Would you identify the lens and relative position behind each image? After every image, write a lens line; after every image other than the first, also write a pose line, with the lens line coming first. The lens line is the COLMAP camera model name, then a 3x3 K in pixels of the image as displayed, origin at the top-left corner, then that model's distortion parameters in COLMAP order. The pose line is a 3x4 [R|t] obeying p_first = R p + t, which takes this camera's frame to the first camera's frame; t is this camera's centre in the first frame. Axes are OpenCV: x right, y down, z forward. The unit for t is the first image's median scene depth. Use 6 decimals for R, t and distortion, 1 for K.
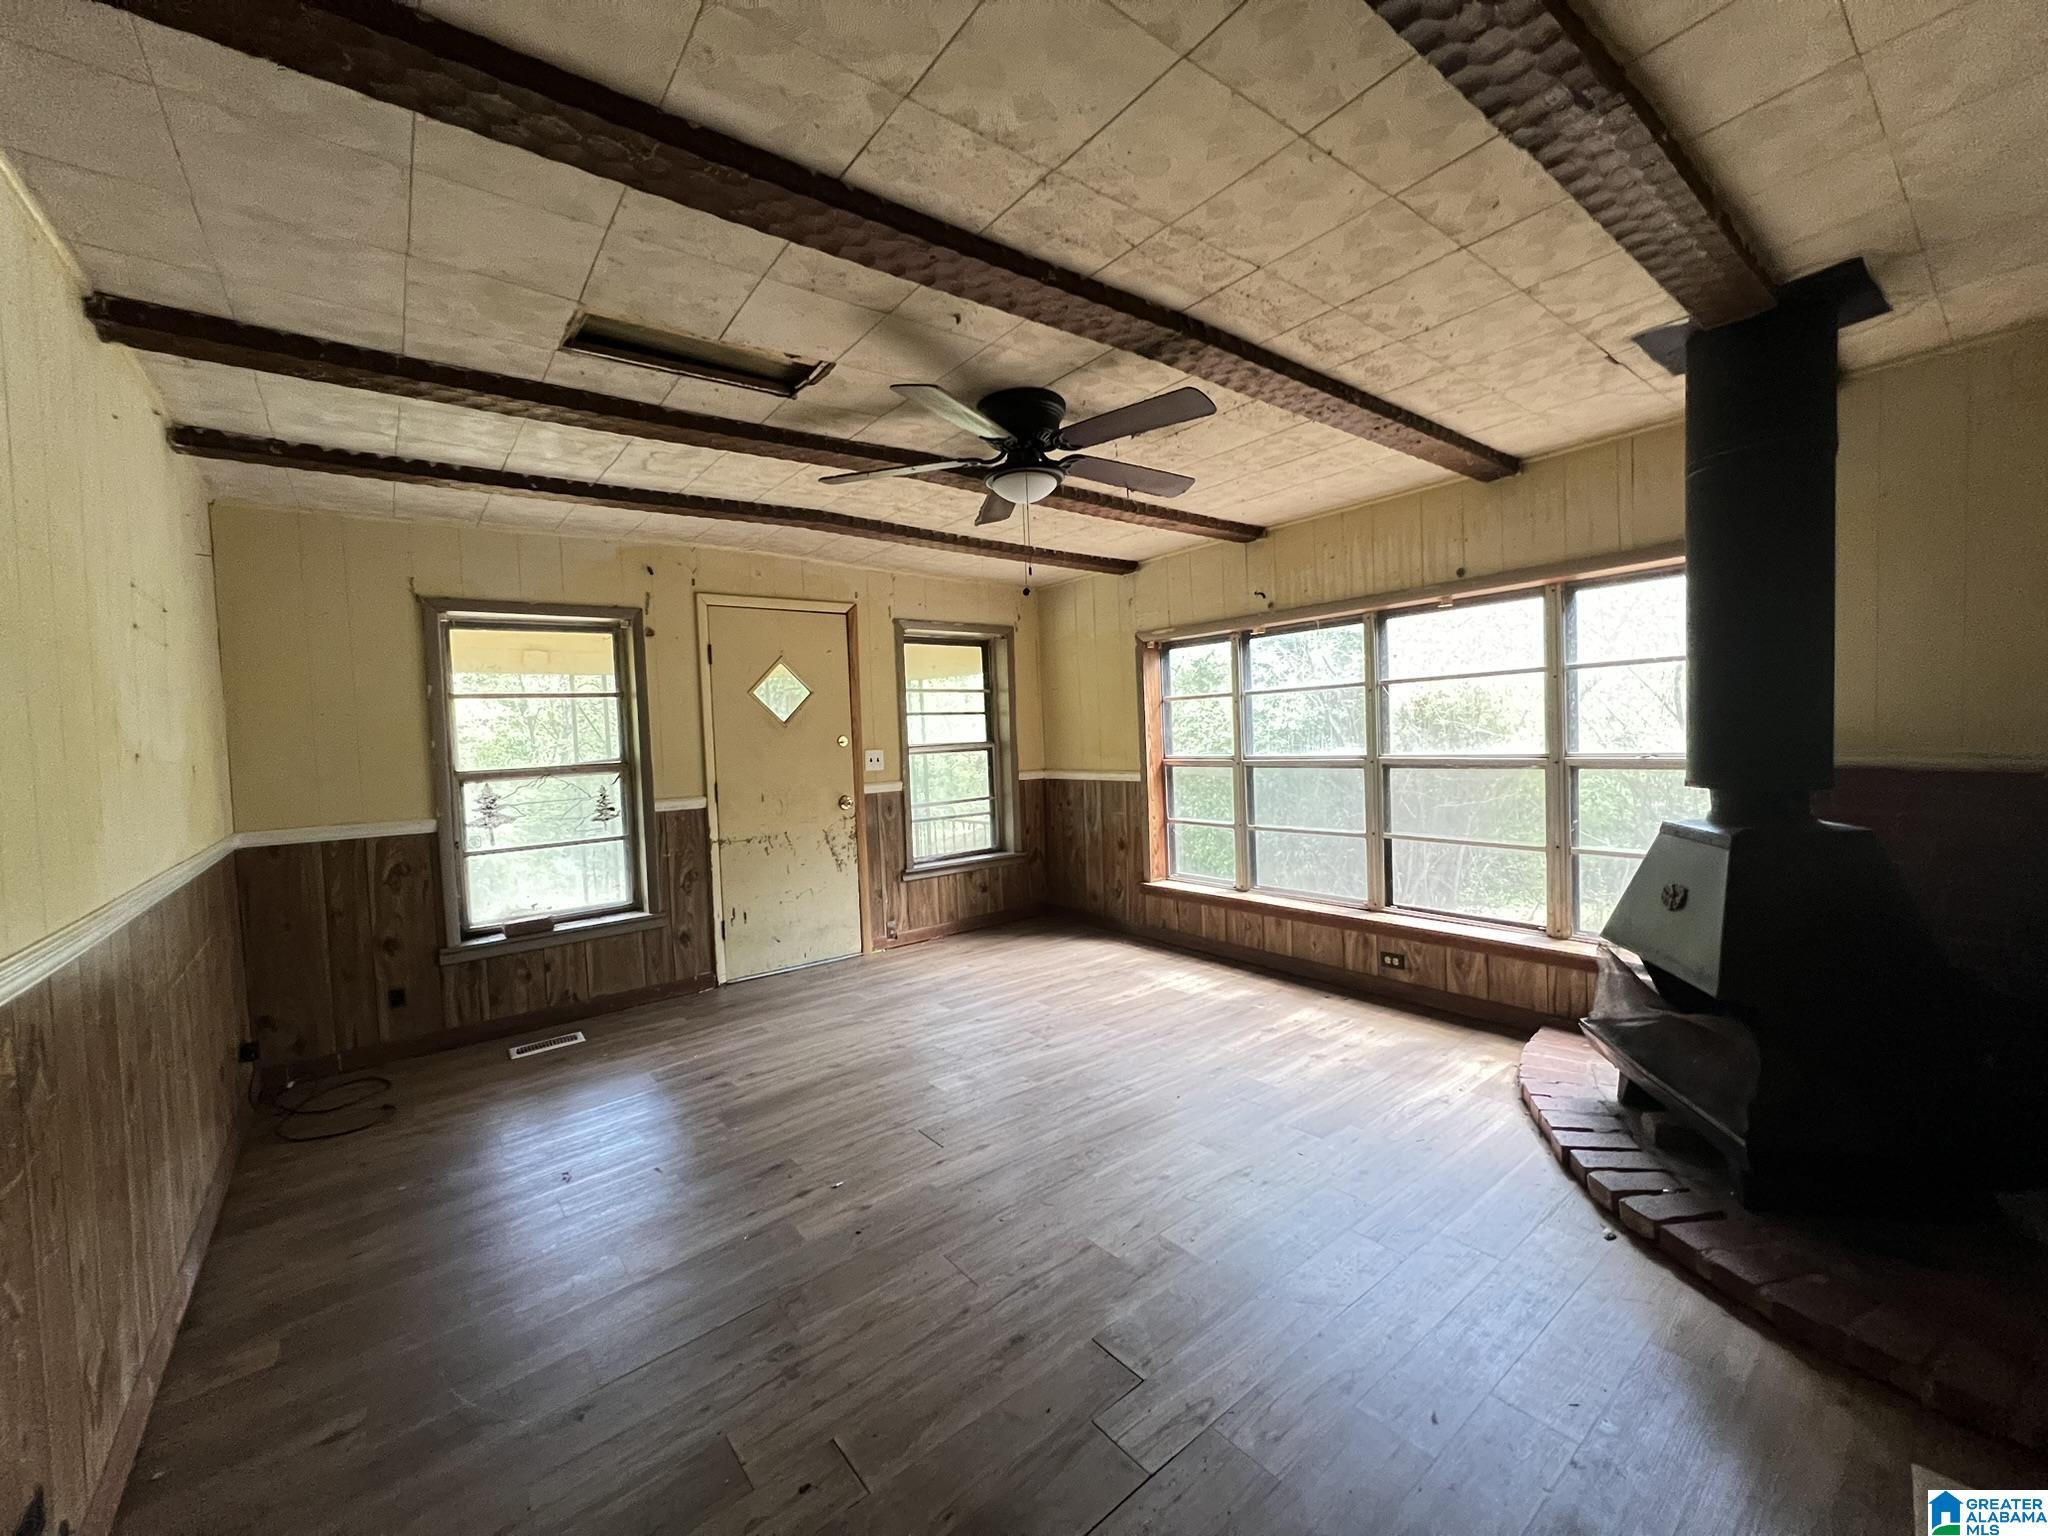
lens RADIAL K [[816.8, 0, 1023.9], [0, 816.8, 765.6], [0, 0, 1]] dist [-0.003706, 0.000974]
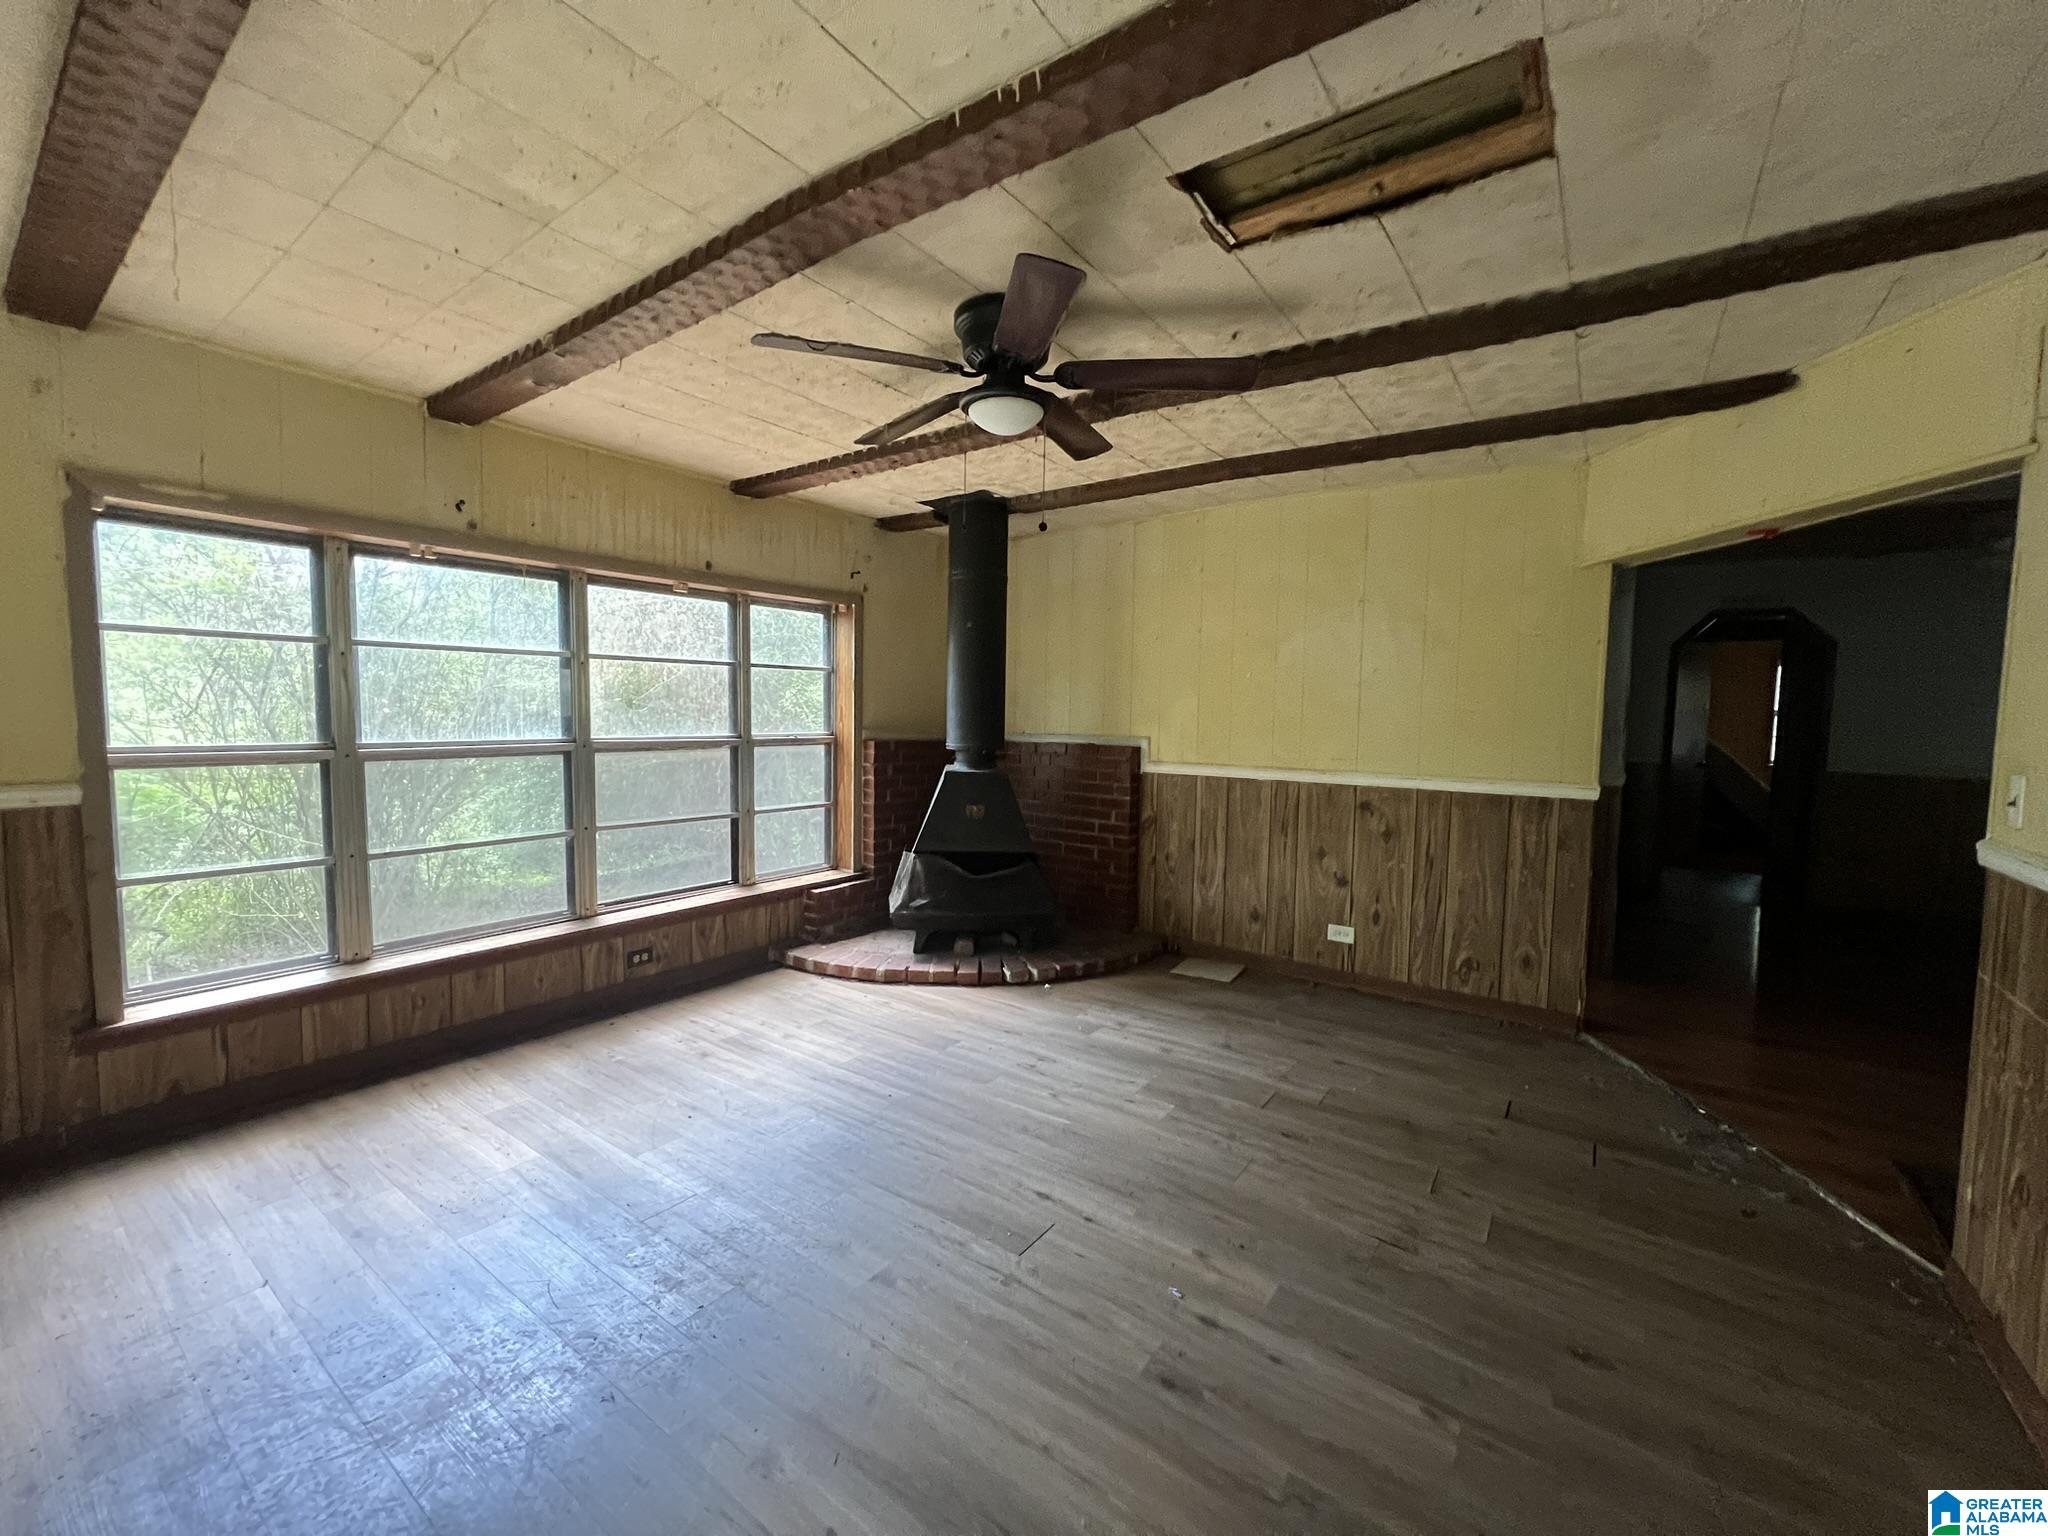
lens RADIAL K [[816.8, 0, 1028.5], [0, 816.8, 765.9], [0, 0, 1]] dist [-0.003706, 0.000974]
pose [[-0.275519, -0.034015, 0.960693, -0.618418], [0.031243, 0.998529, 0.044315, -0.008534], [-0.960788, 0.042225, -0.274051, 0.903137]]
